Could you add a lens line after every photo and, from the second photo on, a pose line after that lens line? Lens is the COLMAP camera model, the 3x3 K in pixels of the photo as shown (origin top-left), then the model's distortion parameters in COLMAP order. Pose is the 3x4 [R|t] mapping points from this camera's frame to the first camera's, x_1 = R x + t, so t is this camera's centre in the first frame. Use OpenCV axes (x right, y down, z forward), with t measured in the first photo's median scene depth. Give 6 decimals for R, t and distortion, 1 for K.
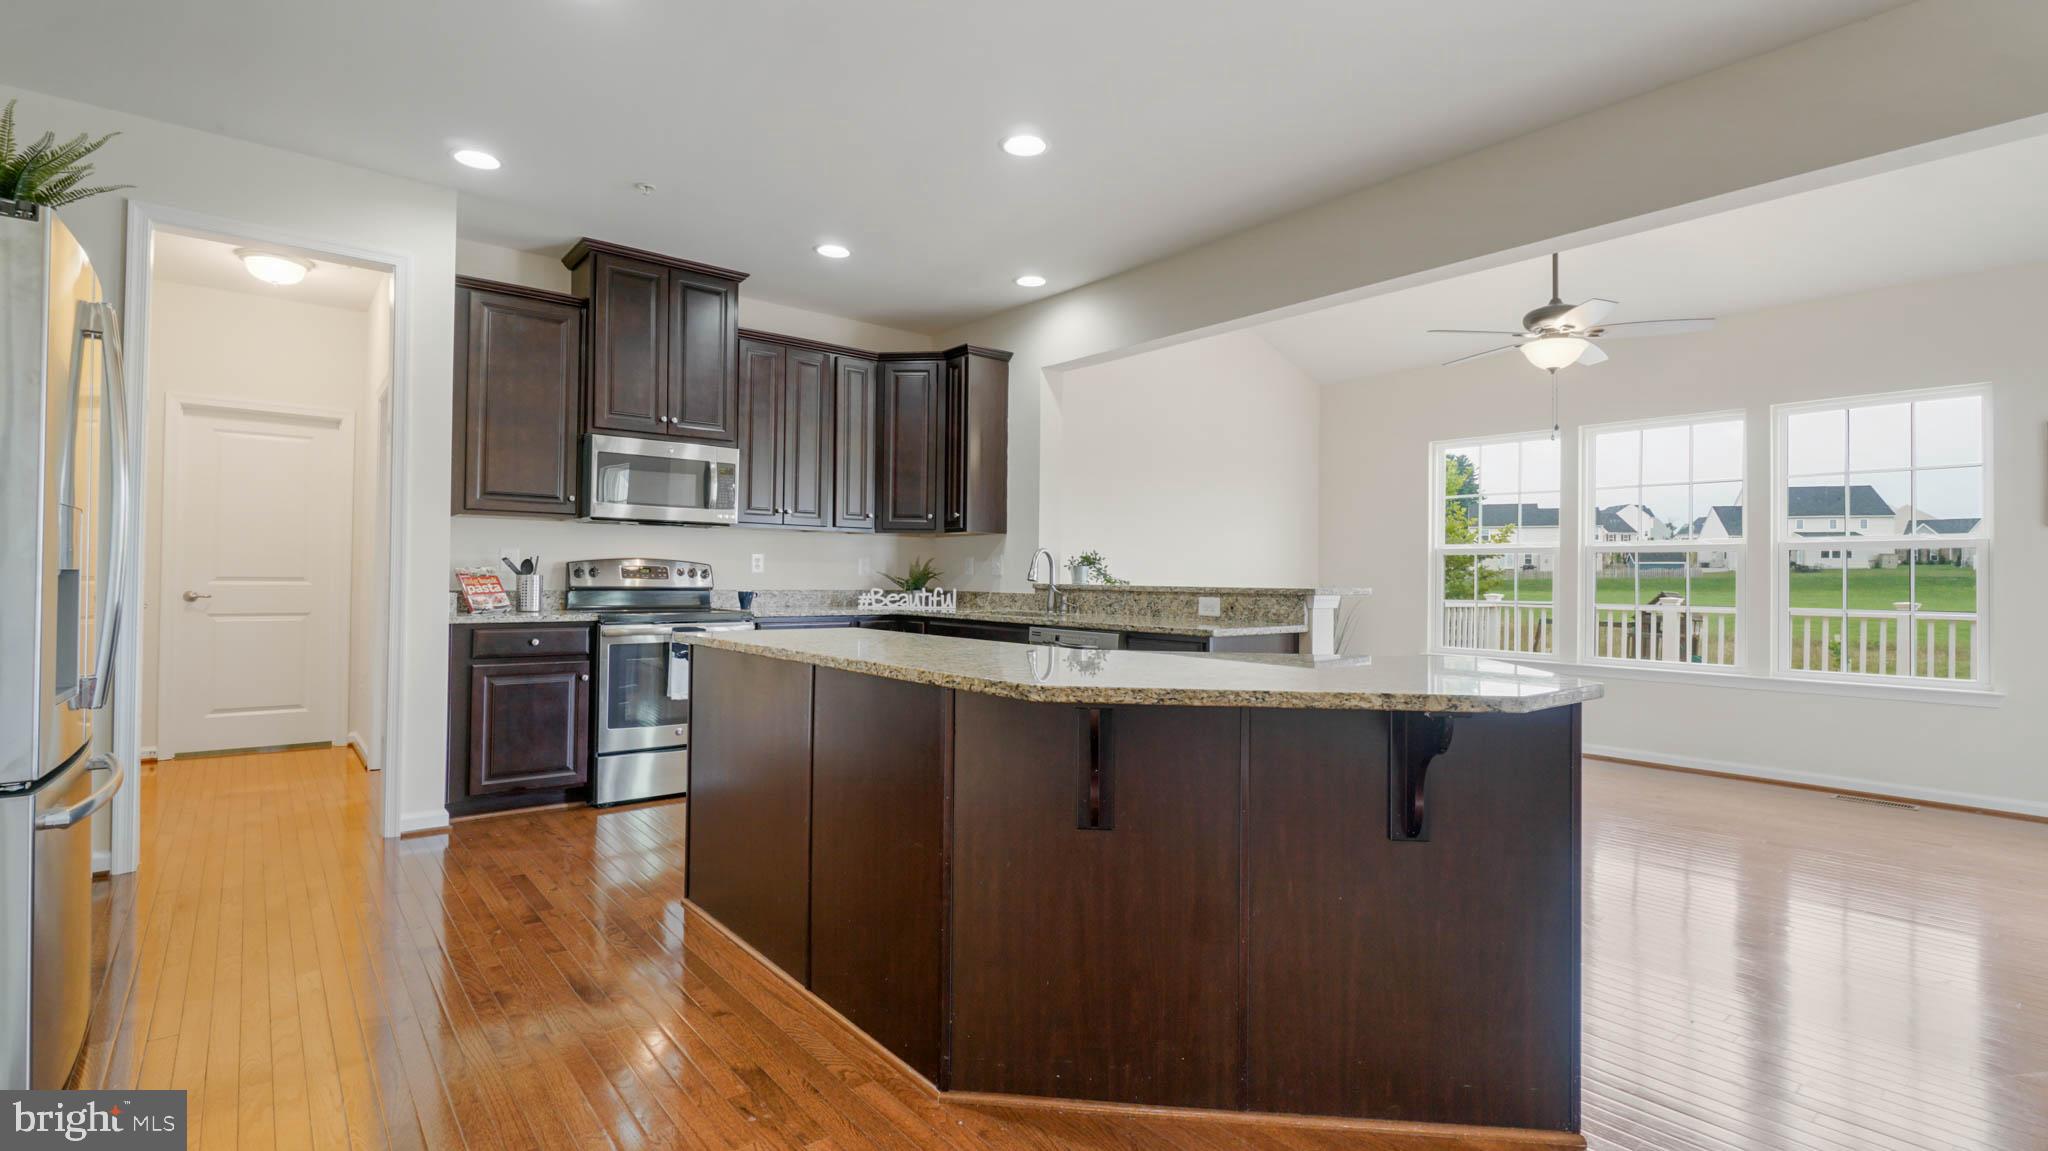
lens RADIAL K [[919.1, 0, 1018.5], [0, 919.1, 570.4], [0, 0, 1]] dist [0.005484, 0.000603]
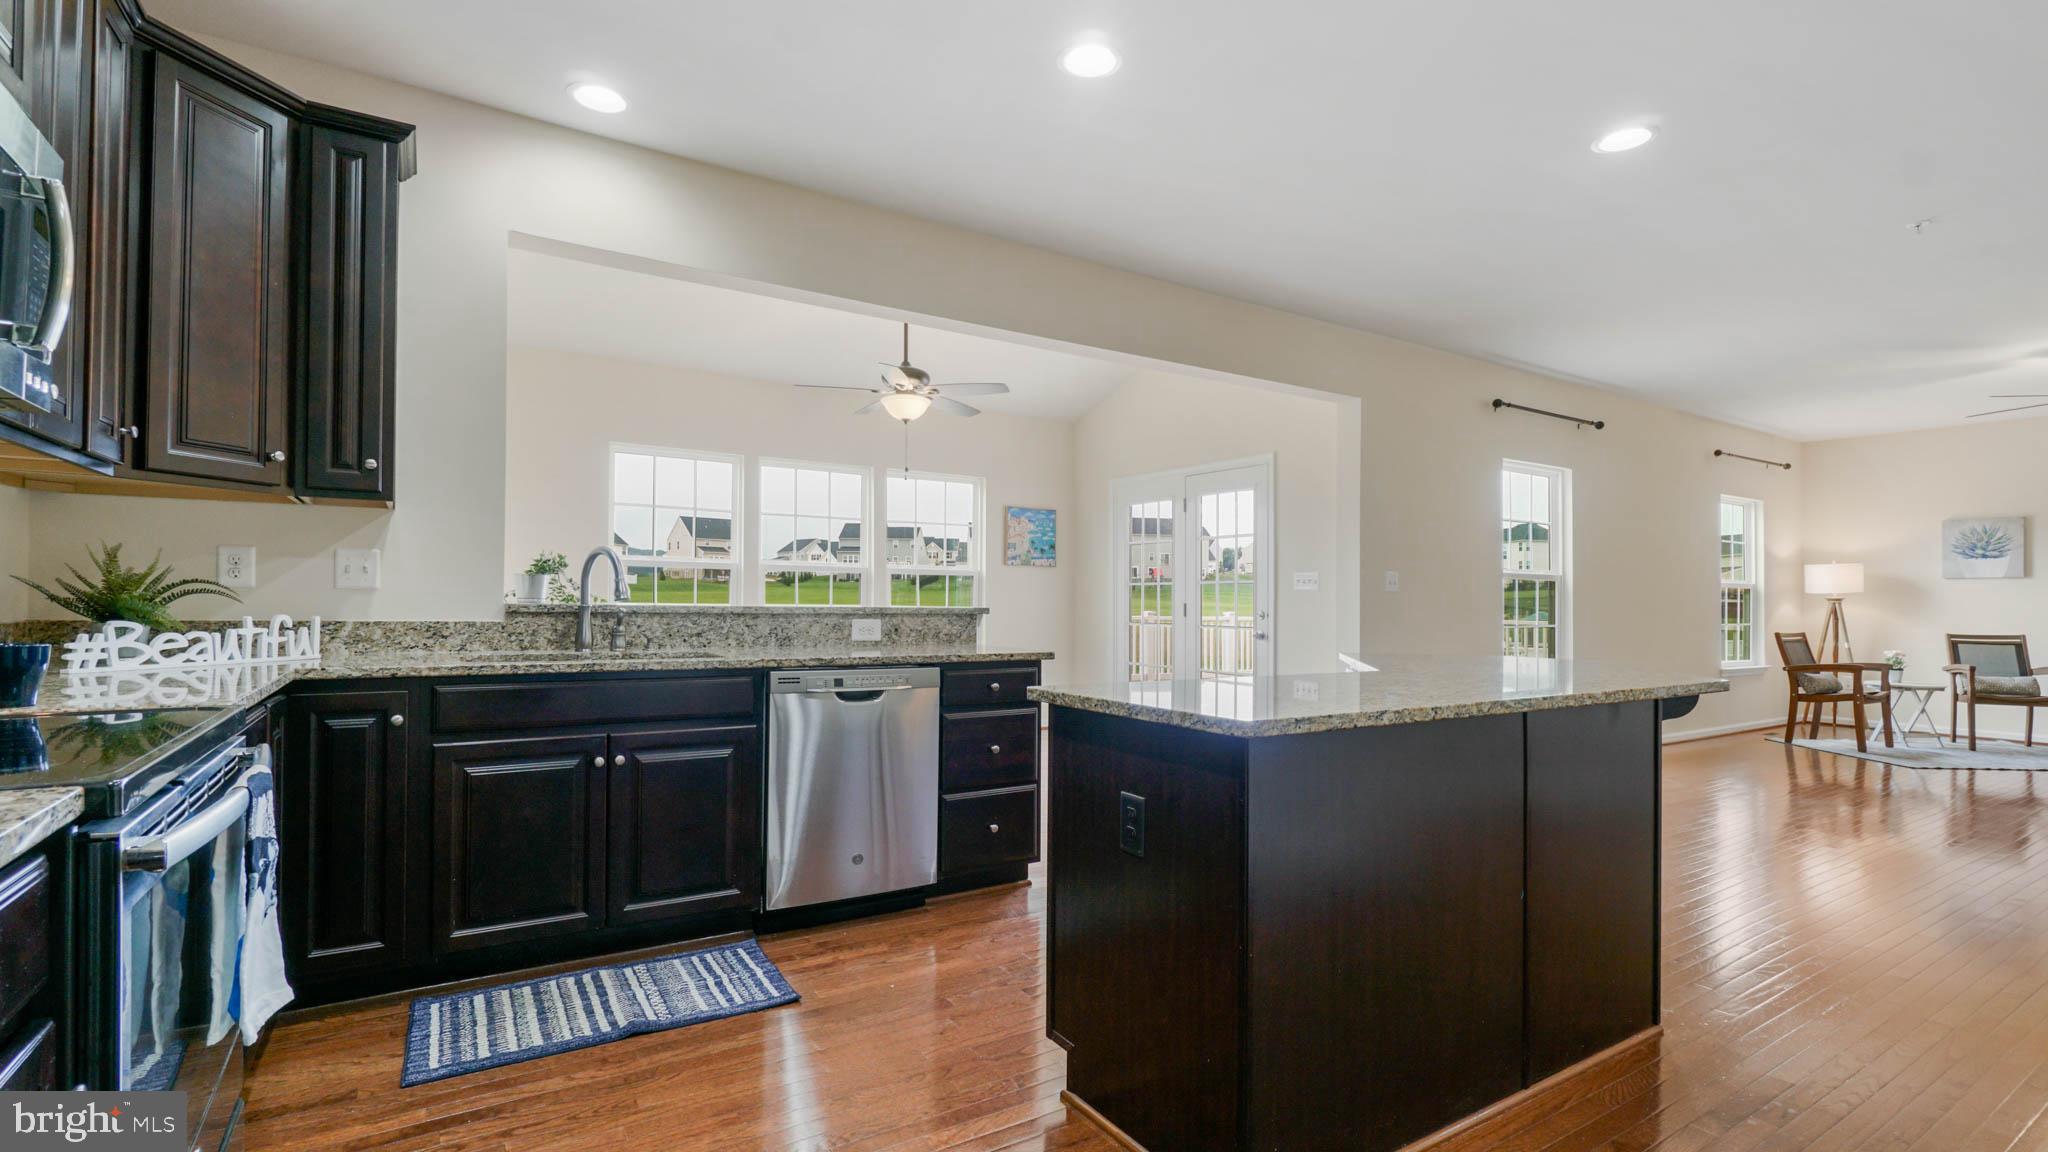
lens RADIAL K [[919.1, 0, 1018.2], [0, 919.1, 589.4], [0, 0, 1]] dist [0.005484, 0.000603]
pose [[0.135130, 0.003808, 0.990821, -0.504709], [-0.018649, 0.999825, -0.001299, 0.000086], [-0.990652, -0.018302, 0.135177, 0.599863]]
